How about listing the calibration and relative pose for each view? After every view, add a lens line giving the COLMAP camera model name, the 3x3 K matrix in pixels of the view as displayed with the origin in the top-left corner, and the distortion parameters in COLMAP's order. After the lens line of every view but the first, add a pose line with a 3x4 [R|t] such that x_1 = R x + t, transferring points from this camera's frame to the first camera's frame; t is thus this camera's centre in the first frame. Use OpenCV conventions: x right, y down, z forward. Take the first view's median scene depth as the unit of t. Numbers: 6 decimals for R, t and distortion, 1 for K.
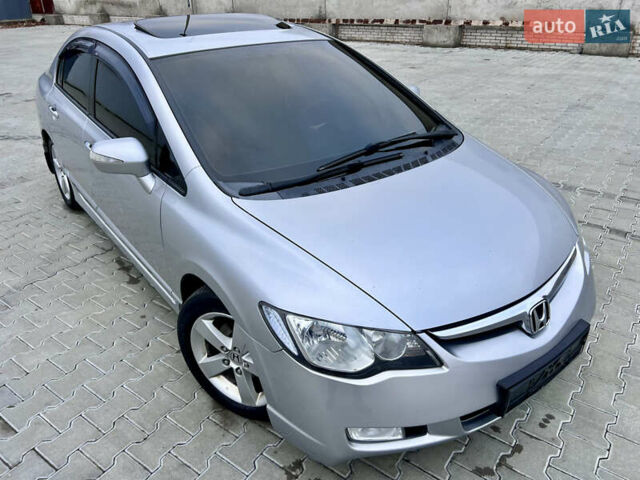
lens RADIAL K [[487.5, 0, 320.0], [0, 487.5, 240.0], [0, 0, 1]] dist [0.016641, -0.007224]
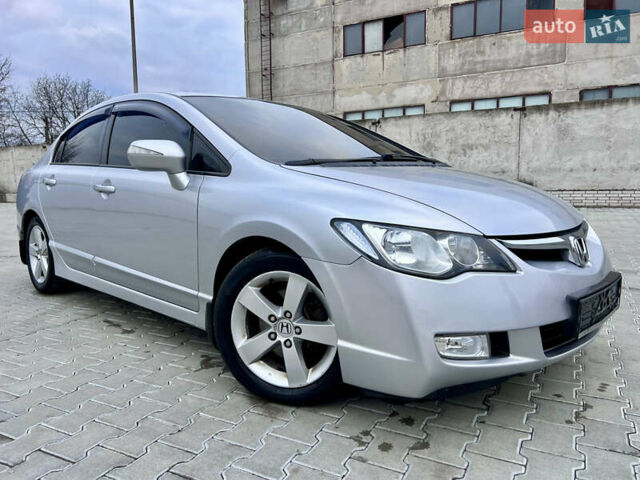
lens RADIAL K [[487.5, 0, 320.0], [0, 487.5, 240.0], [0, 0, 1]] dist [0.016641, -0.007224]
pose [[0.989764, -0.016876, 0.141709, -0.213266], [0.066971, 0.931780, -0.356793, 0.383989], [-0.126021, 0.362632, 0.923373, 0.064662]]
